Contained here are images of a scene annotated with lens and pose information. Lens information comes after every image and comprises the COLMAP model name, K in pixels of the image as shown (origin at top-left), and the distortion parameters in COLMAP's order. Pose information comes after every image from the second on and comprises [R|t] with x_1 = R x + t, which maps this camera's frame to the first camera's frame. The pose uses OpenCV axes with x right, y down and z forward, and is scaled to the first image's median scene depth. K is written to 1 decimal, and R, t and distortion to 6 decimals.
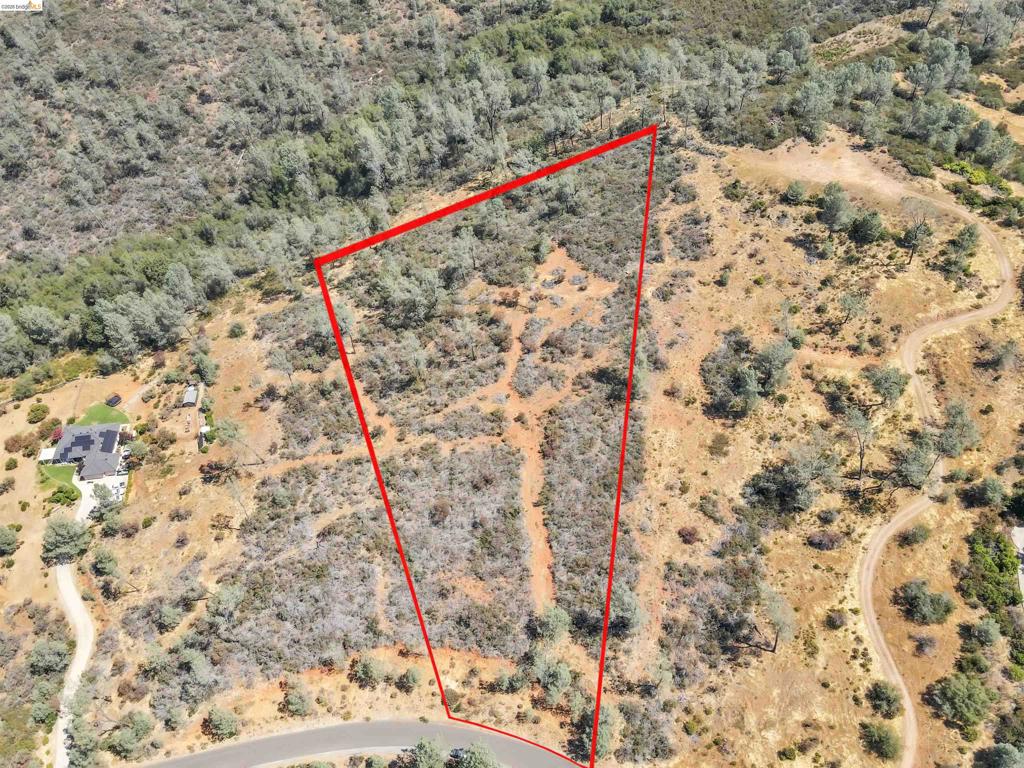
lens RADIAL K [[741.9, 0, 512.0], [0, 741.9, 384.0], [0, 0, 1]] dist [0.027788, -0.009659]
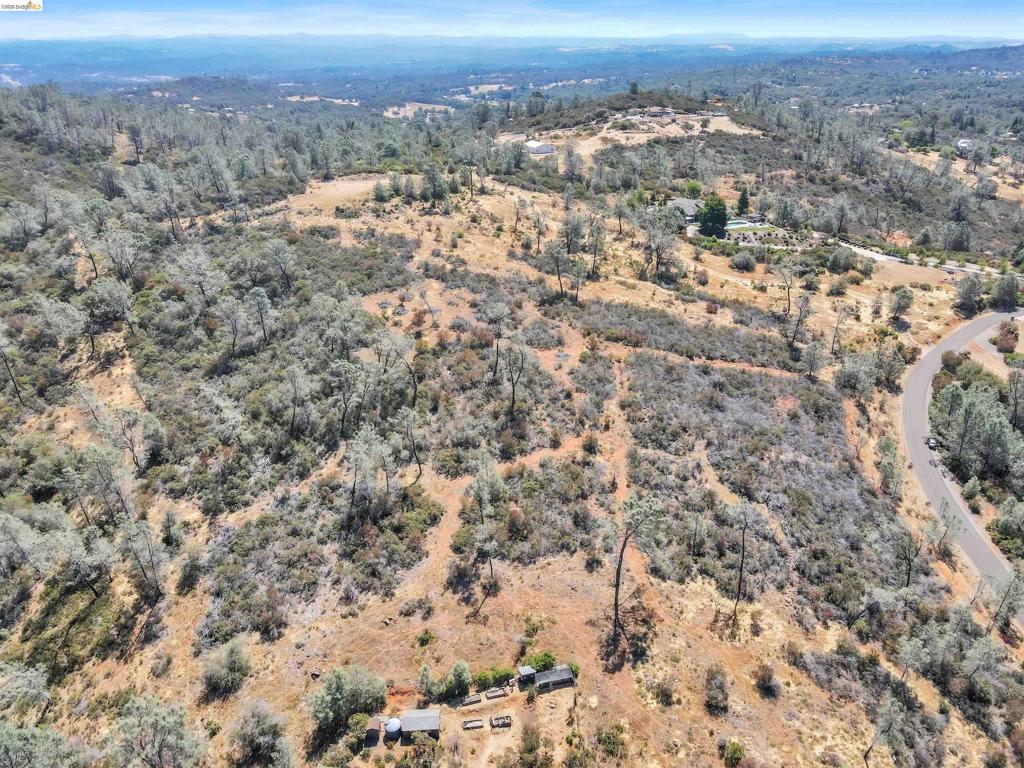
lens RADIAL K [[749.8, 0, 501.6], [0, 749.8, 383.7], [0, 0, 1]] dist [0.009605, 0.002889]
pose [[0.098025, -0.401679, 0.910519, -0.841371], [0.718838, 0.661307, 0.214349, -0.199695], [-0.688232, 0.633504, 0.353566, 0.740174]]
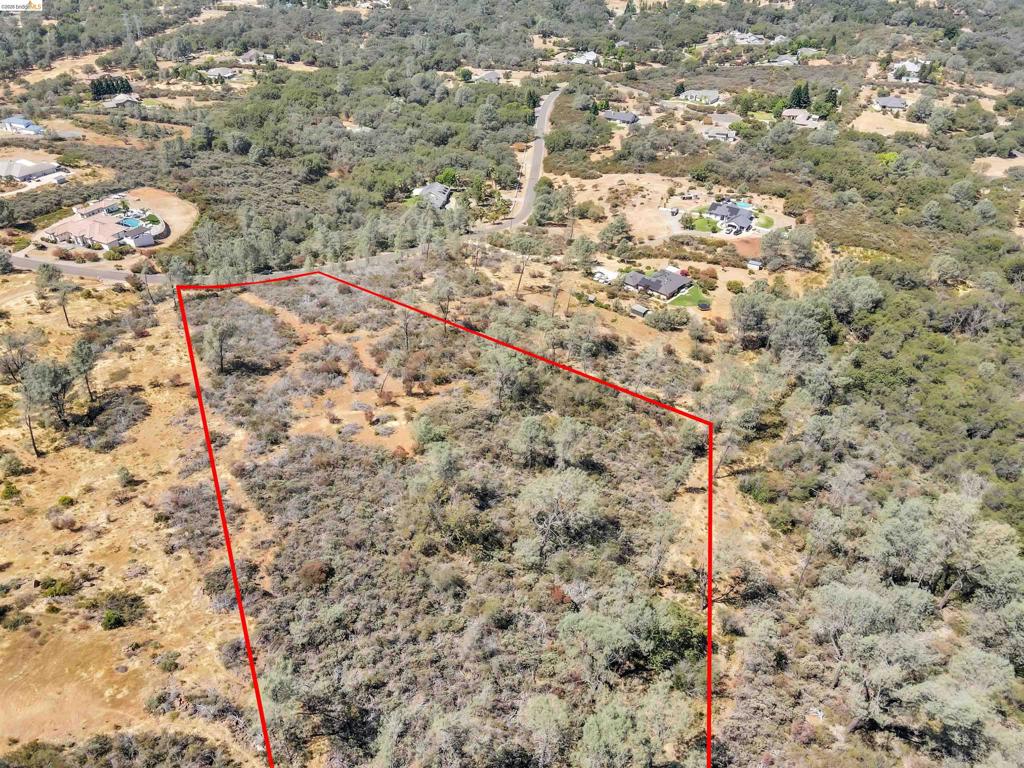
lens RADIAL K [[749.8, 0, 501.6], [0, 749.8, 383.7], [0, 0, 1]] dist [0.009605, 0.002889]
pose [[-0.792301, 0.365018, -0.488898, 0.335794], [-0.419602, 0.255738, 0.870938, -0.907423], [0.442937, 0.895187, -0.049460, 1.170370]]
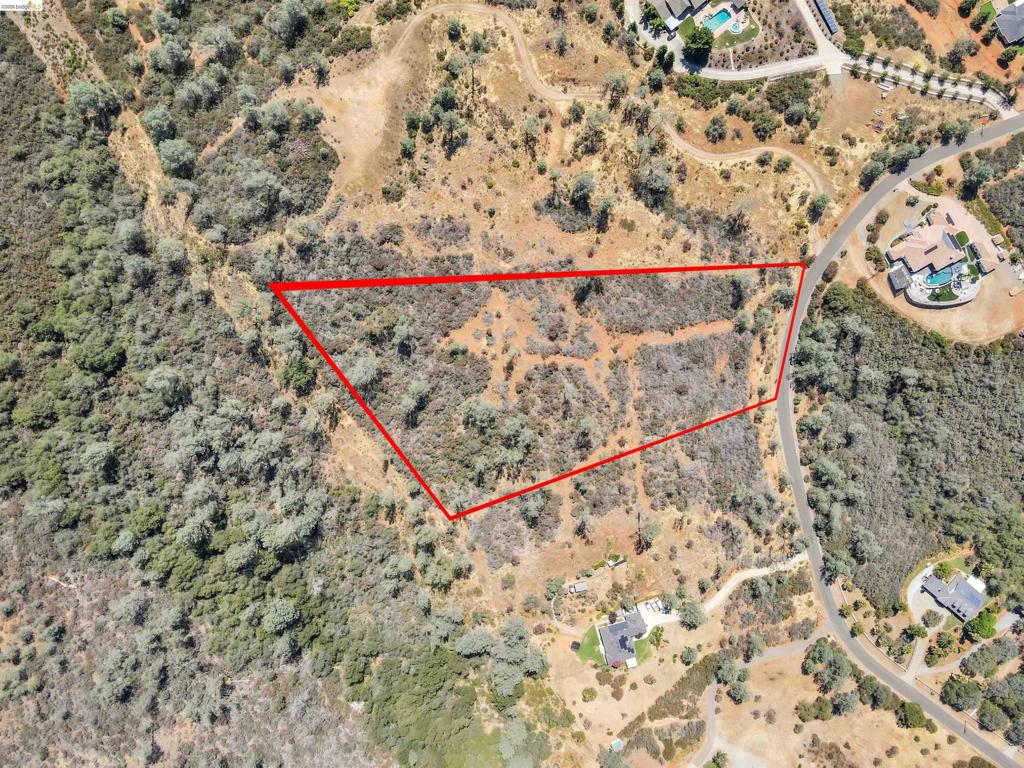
lens RADIAL K [[741.9, 0, 512.0], [0, 741.9, 384.0], [0, 0, 1]] dist [0.027788, -0.009659]
pose [[-0.116962, -0.993061, 0.012227, -0.051998], [0.710099, -0.075015, 0.700094, -1.152126], [-0.694319, 0.090567, 0.713946, 0.041584]]
